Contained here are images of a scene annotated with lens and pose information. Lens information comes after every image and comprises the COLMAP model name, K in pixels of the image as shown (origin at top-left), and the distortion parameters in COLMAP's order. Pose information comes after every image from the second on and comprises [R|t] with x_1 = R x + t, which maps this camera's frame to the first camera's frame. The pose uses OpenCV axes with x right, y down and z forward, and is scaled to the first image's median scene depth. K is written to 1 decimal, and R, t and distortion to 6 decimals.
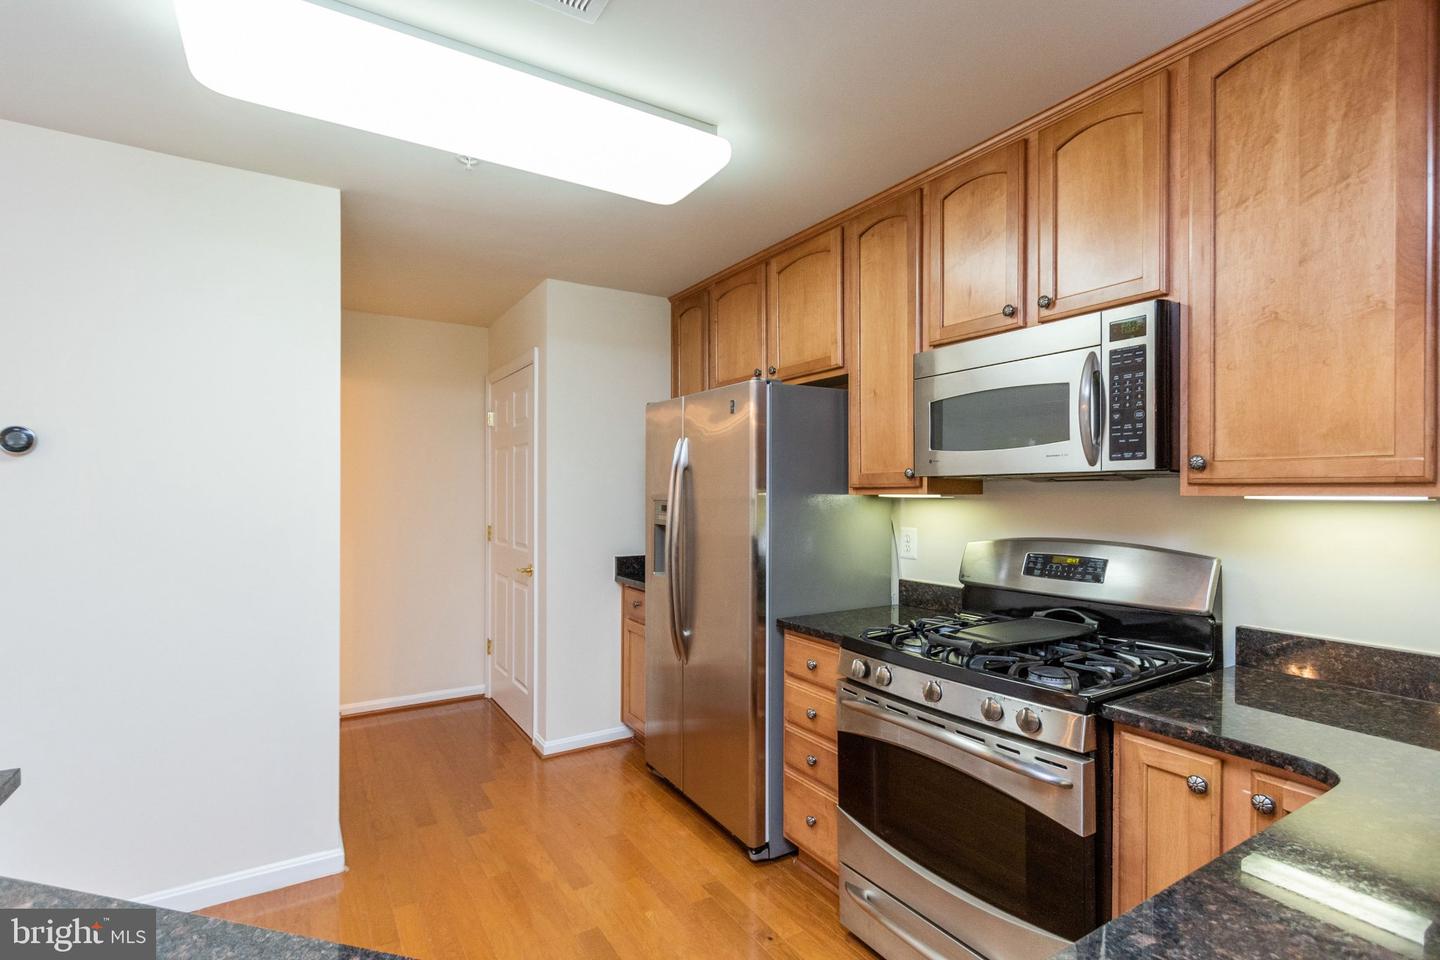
lens RADIAL K [[674.0, 0, 708.1], [0, 674.0, 492.4], [0, 0, 1]] dist [0.000965, 0.000059]
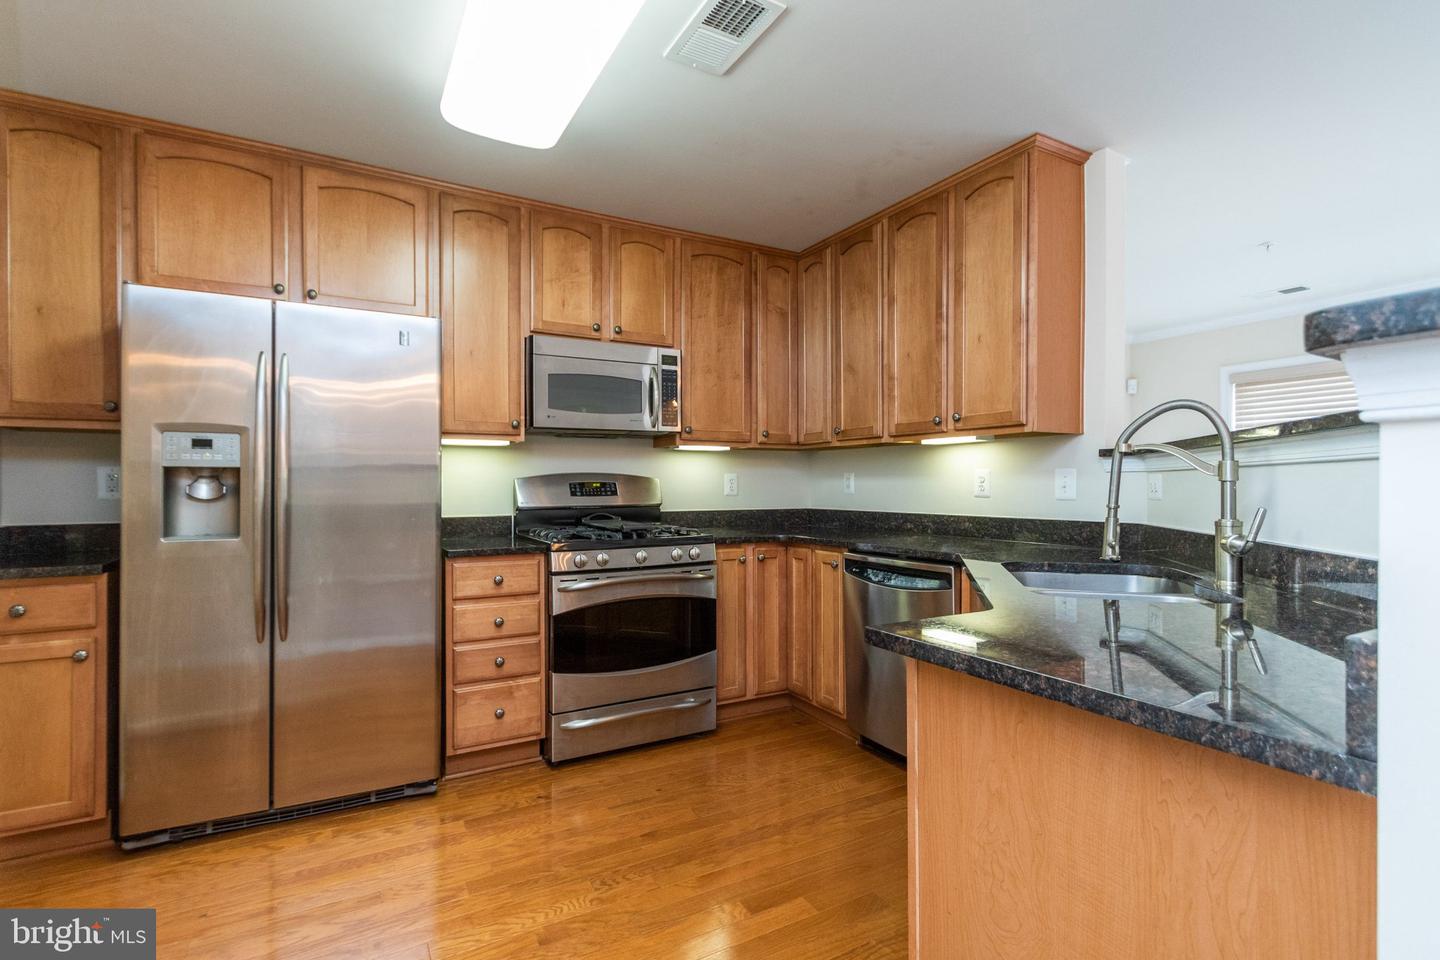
lens RADIAL K [[674.0, 0, 708.1], [0, 674.0, 492.4], [0, 0, 1]] dist [0.000965, 0.000059]
pose [[0.042749, -0.009881, 0.999037, -1.115924], [0.007438, 0.999927, 0.009571, 0.105887], [-0.999058, 0.007022, 0.042820, 0.653944]]
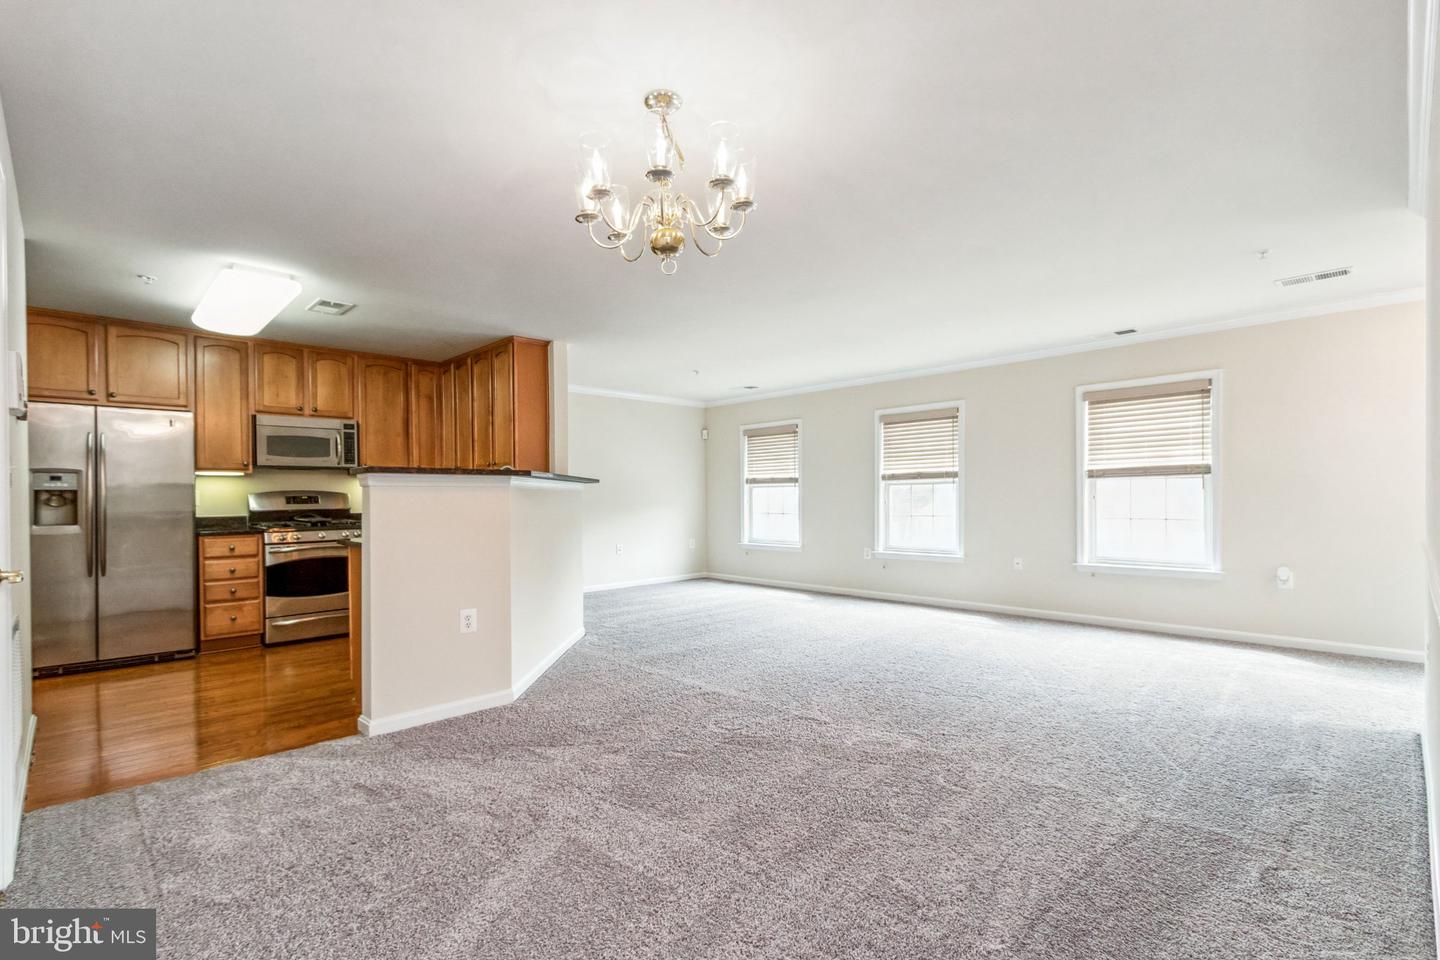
lens RADIAL K [[663.9, 0, 716.3], [0, 663.9, 504.9], [0, 0, 1]] dist [0.000874, -0.000304]
pose [[-0.217841, -0.012654, 0.975902, -2.600394], [0.011713, 0.999810, 0.015578, 0.109812], [-0.975914, 0.014825, -0.217652, -0.092777]]
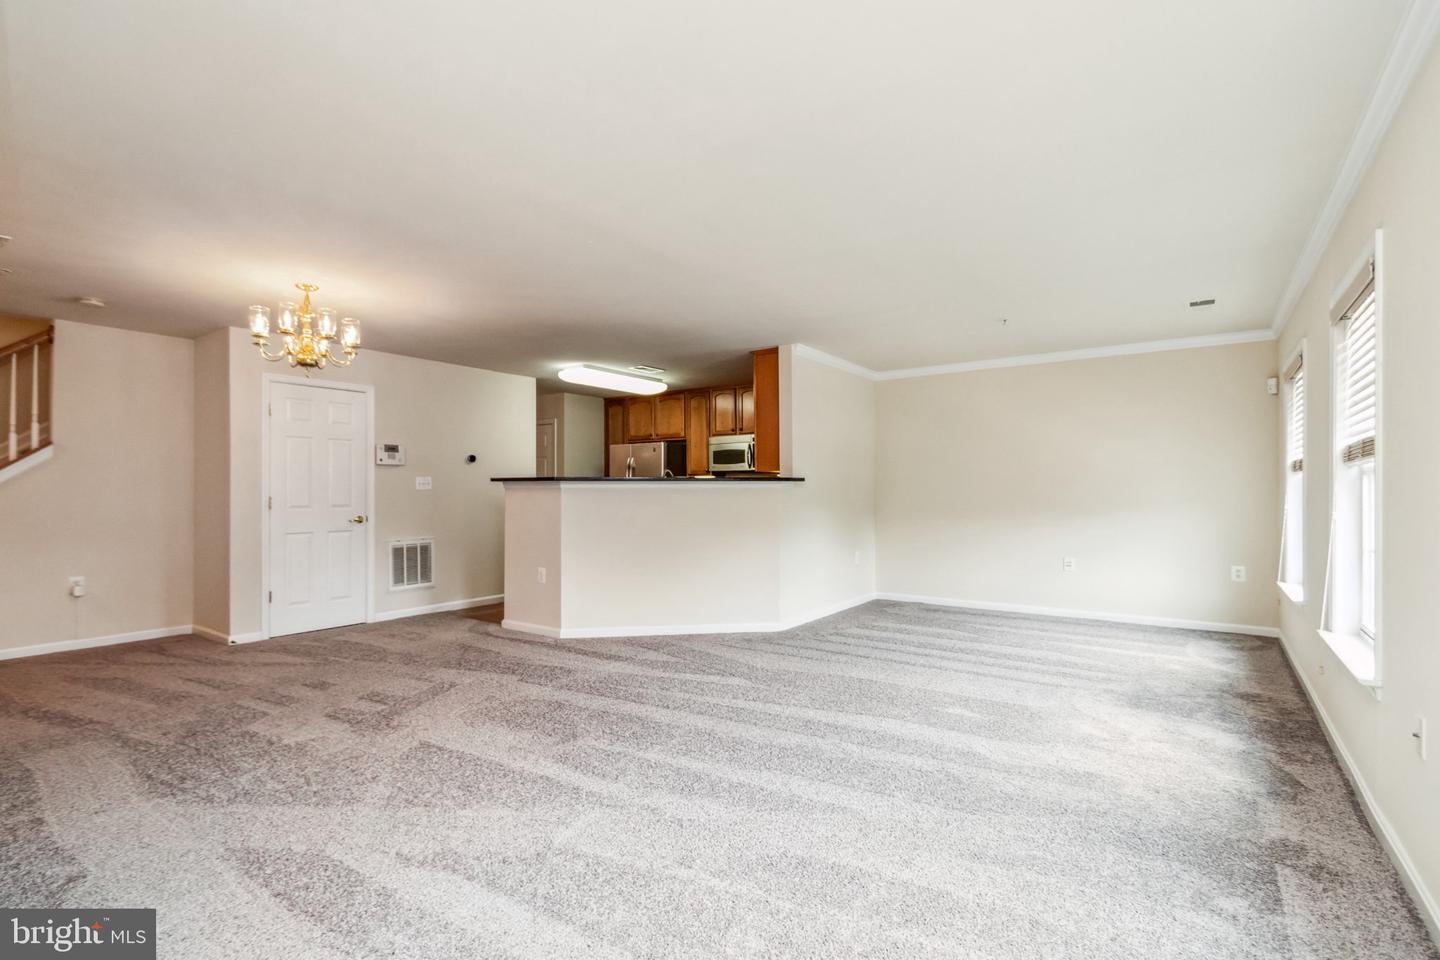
lens RADIAL K [[674.0, 0, 708.1], [0, 674.0, 492.4], [0, 0, 1]] dist [0.000965, 0.000059]
pose [[0.926427, -0.006560, 0.376418, -1.167594], [0.006714, 0.999977, 0.000900, 0.096208], [-0.376415, 0.001693, 0.926450, -2.589703]]
